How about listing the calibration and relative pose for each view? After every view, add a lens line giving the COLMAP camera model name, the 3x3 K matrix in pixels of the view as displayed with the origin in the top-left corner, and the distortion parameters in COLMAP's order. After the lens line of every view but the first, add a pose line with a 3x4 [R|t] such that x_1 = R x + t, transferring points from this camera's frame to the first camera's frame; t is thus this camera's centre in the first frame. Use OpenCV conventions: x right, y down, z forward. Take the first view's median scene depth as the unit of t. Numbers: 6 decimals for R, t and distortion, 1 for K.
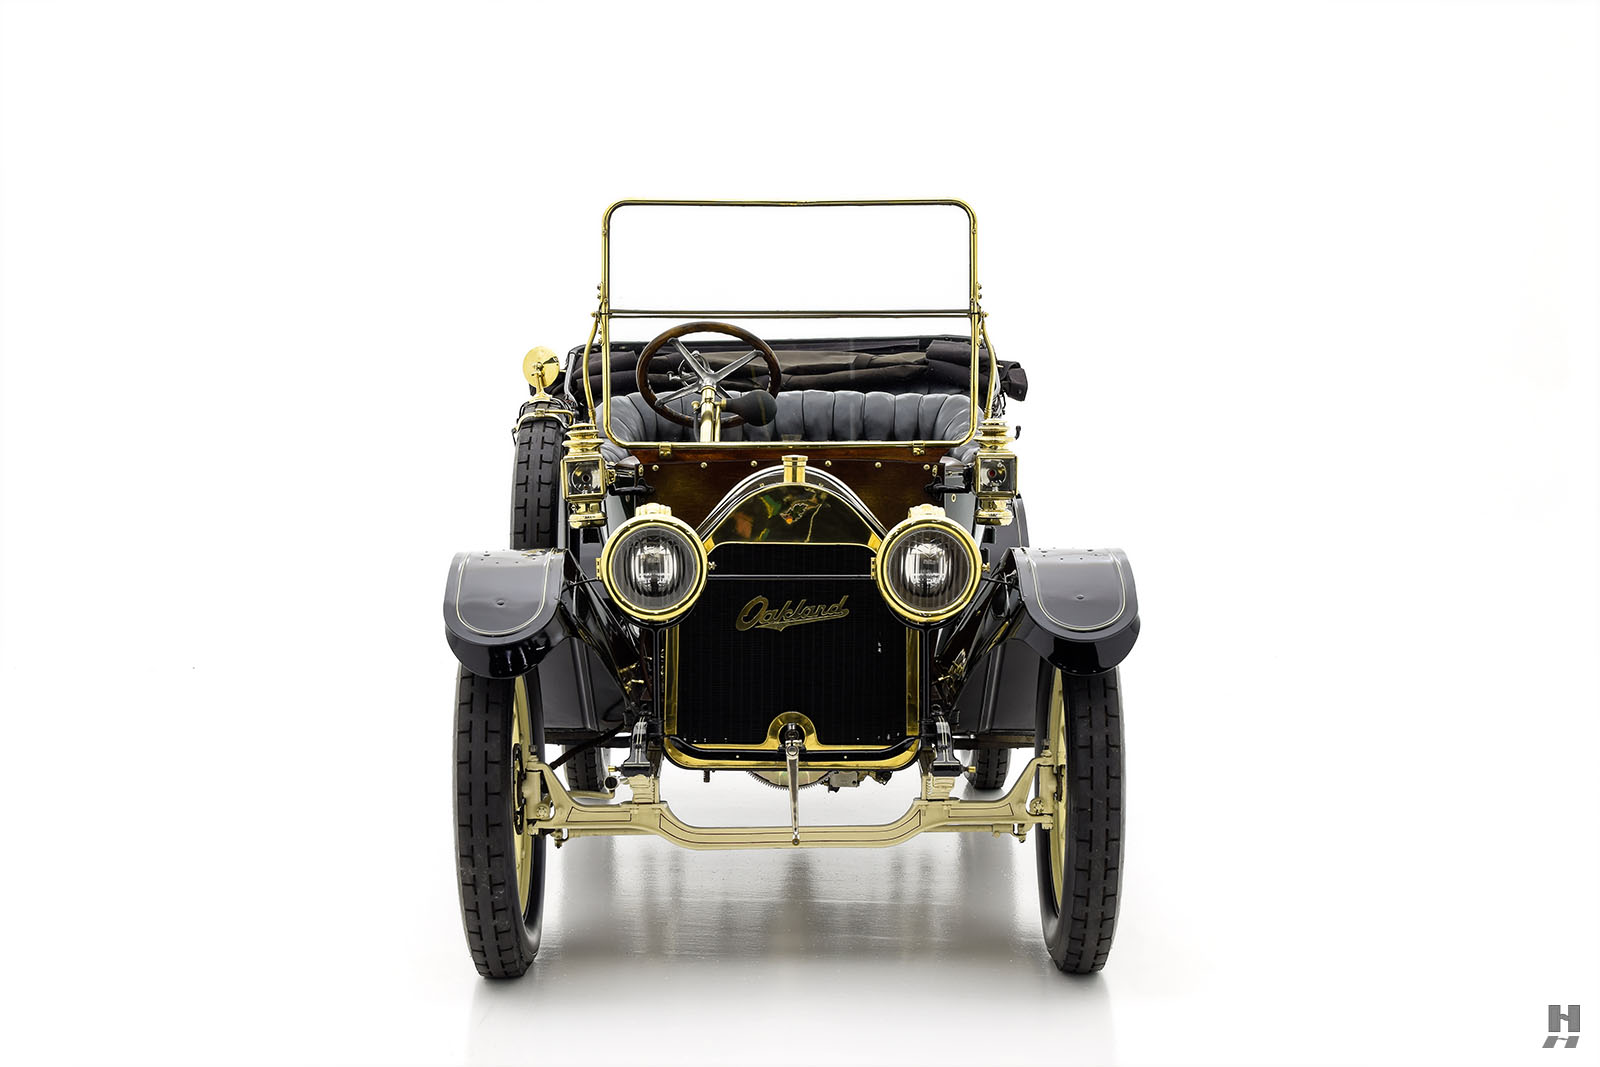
lens RADIAL K [[2490.5, 0, 799.6], [0, 2490.5, 534.9], [0, 0, 1]] dist [0.068097, 0.000000]
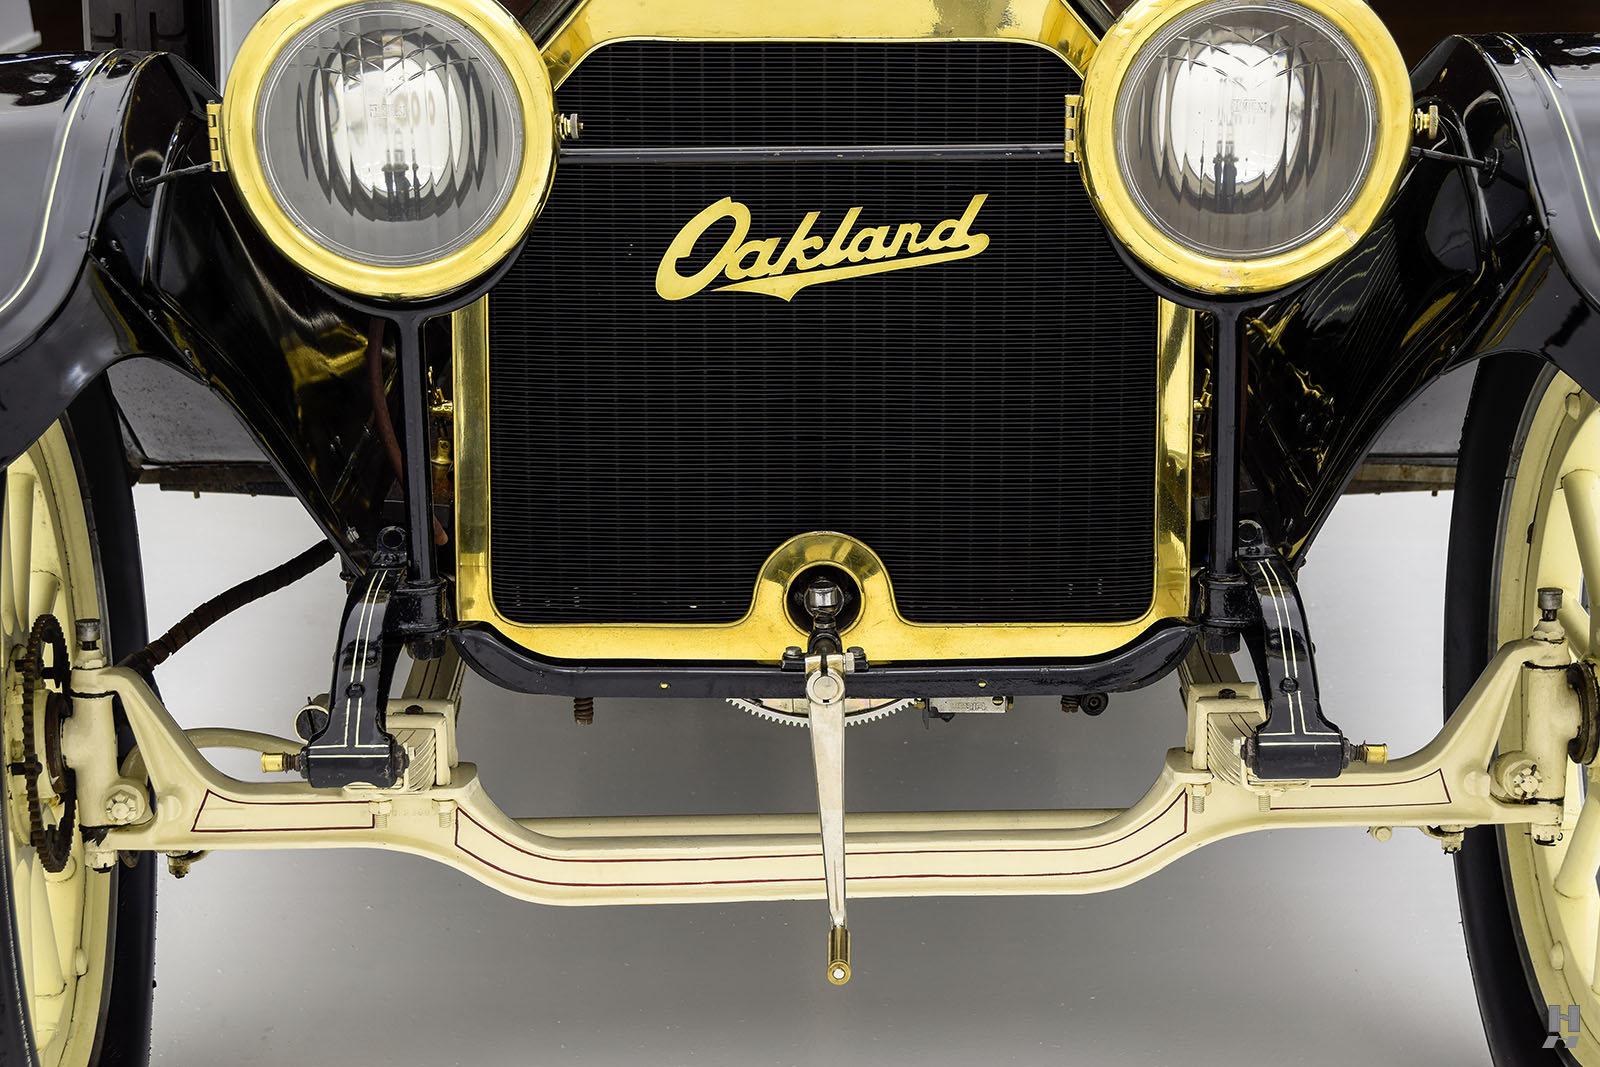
lens RADIAL K [[3357.1, 0, 798.4], [0, 3357.1, 536.0], [0, 0, 1]] dist [0.060200, 0.000000]
pose [[0.999852, -0.007822, -0.015336, 0.000551], [0.010706, 0.980135, 0.198040, -0.020934], [0.013482, -0.198175, 0.980074, 0.554569]]
